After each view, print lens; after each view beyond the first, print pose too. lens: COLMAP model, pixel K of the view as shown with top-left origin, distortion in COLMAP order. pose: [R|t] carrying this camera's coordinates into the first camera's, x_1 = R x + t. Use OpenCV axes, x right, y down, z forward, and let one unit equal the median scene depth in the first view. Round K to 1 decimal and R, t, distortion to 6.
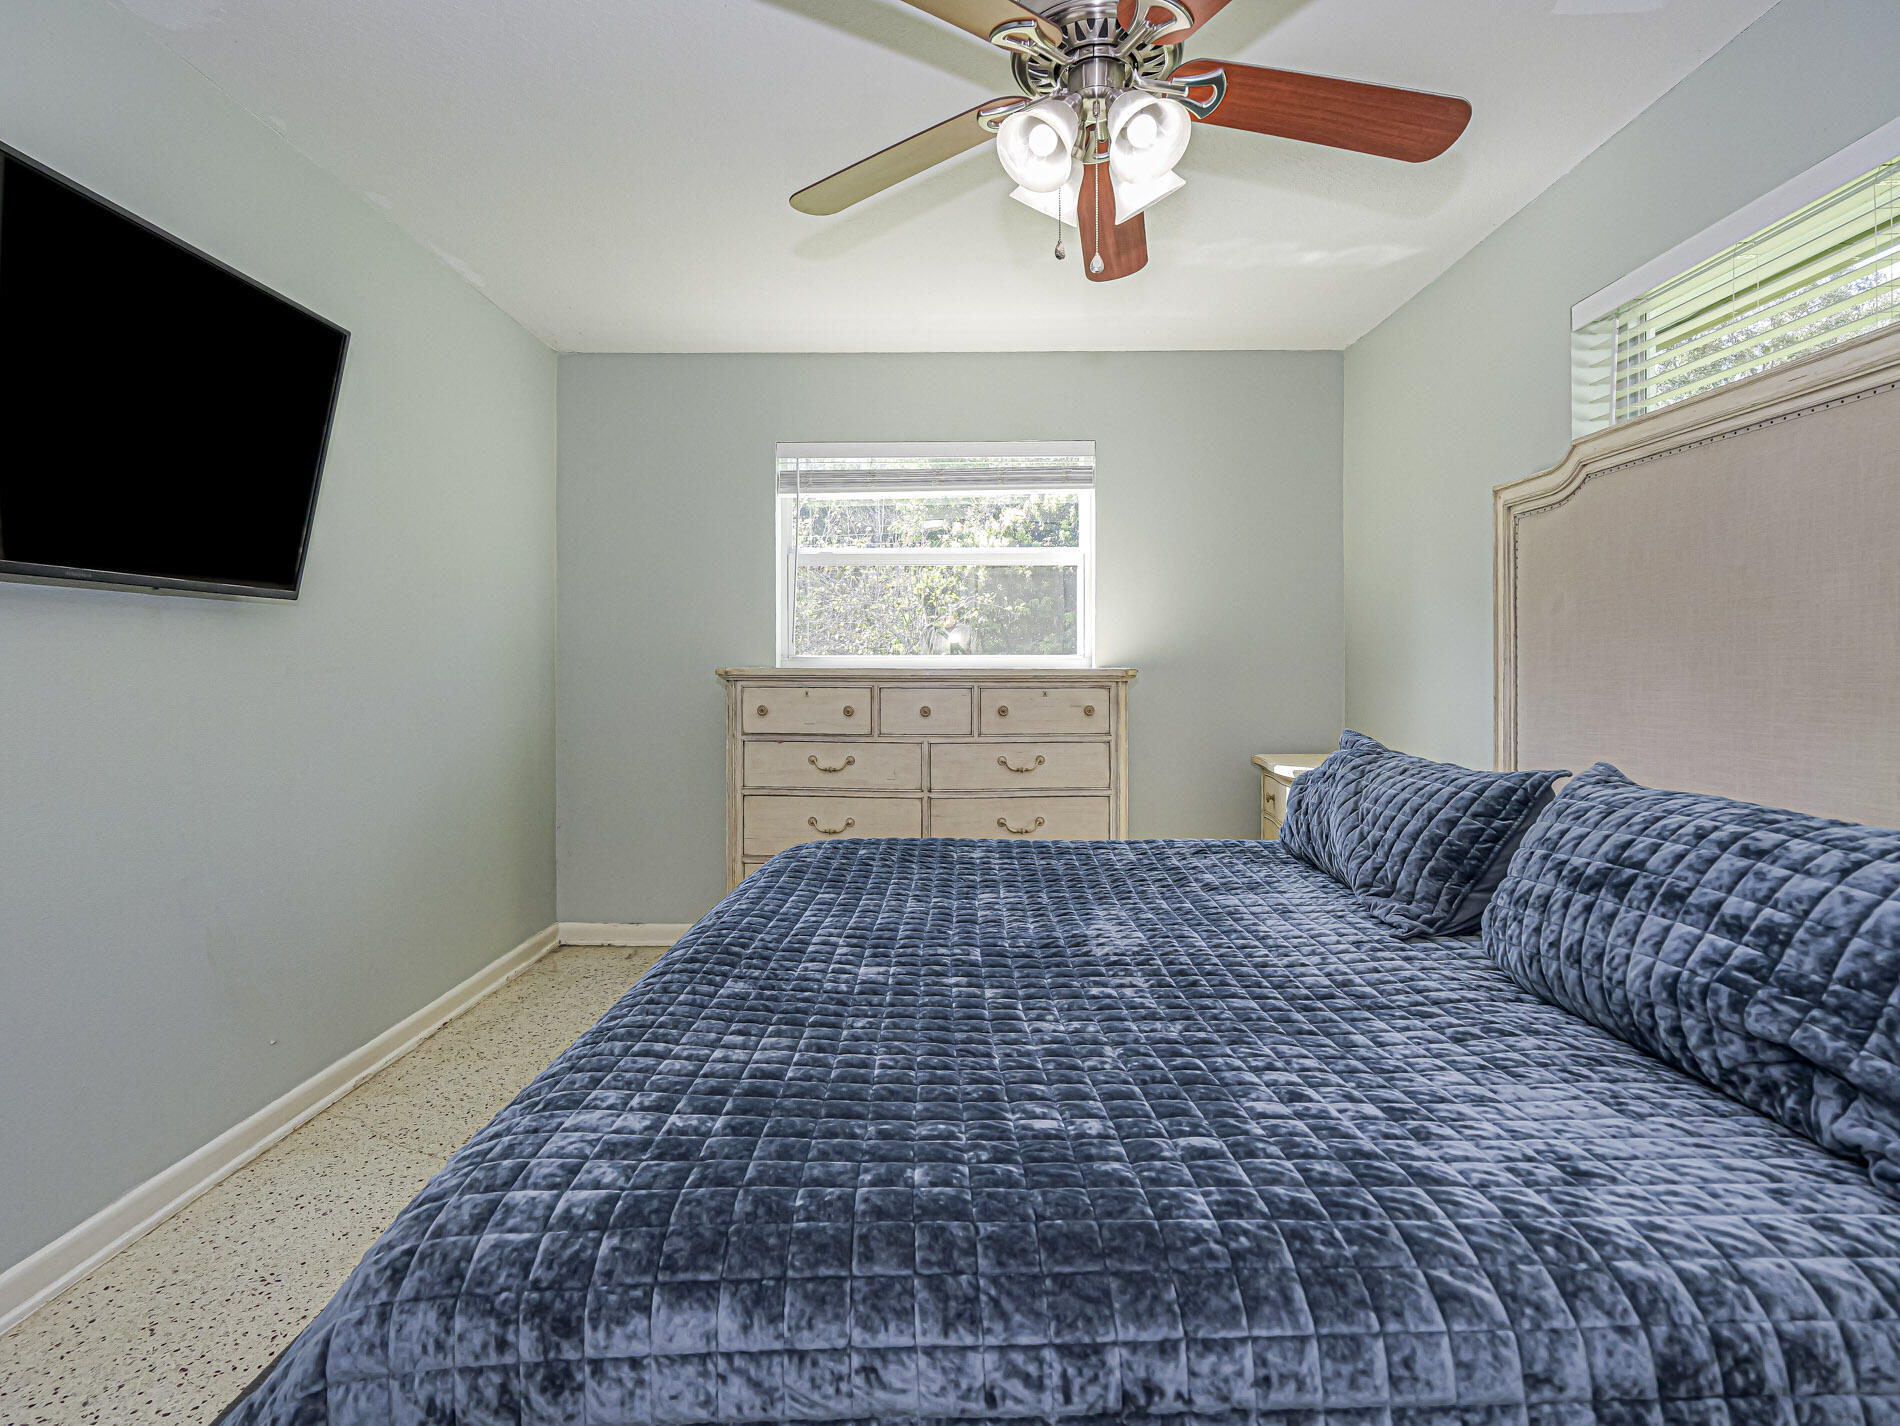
lens RADIAL K [[929.4, 0, 933.5], [0, 929.4, 697.3], [0, 0, 1]] dist [-0.000341, -0.008873]
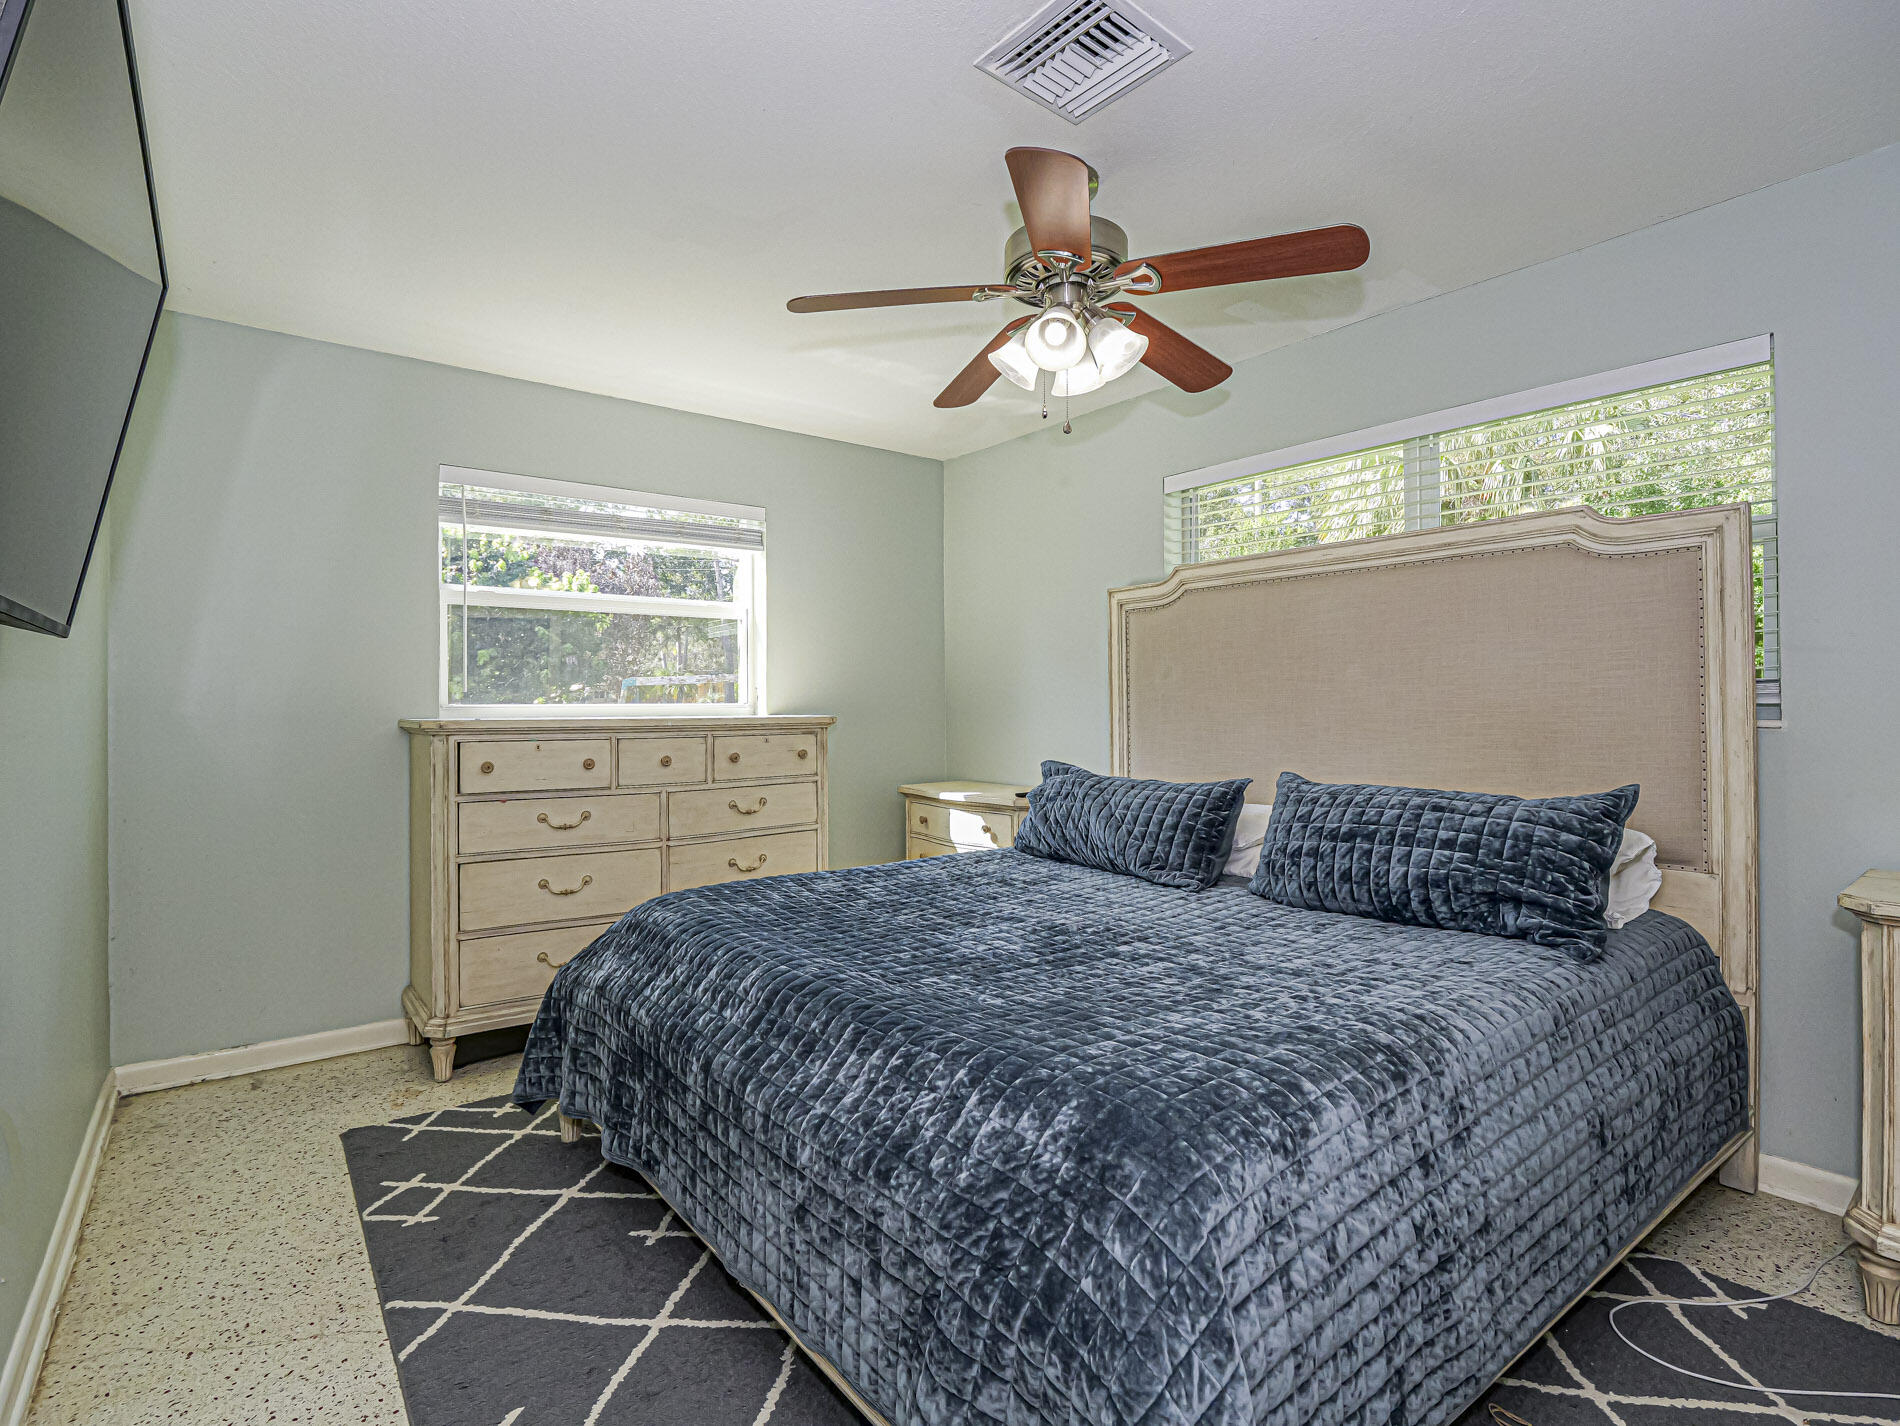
lens RADIAL K [[927.6, 0, 931.9], [0, 927.6, 742.9], [0, 0, 1]] dist [-0.012931, -0.003747]
pose [[0.782414, -0.029458, 0.622061, -0.406108], [0.025448, 0.999559, 0.015326, -0.012455], [-0.622238, 0.003839, 0.782818, 0.031755]]
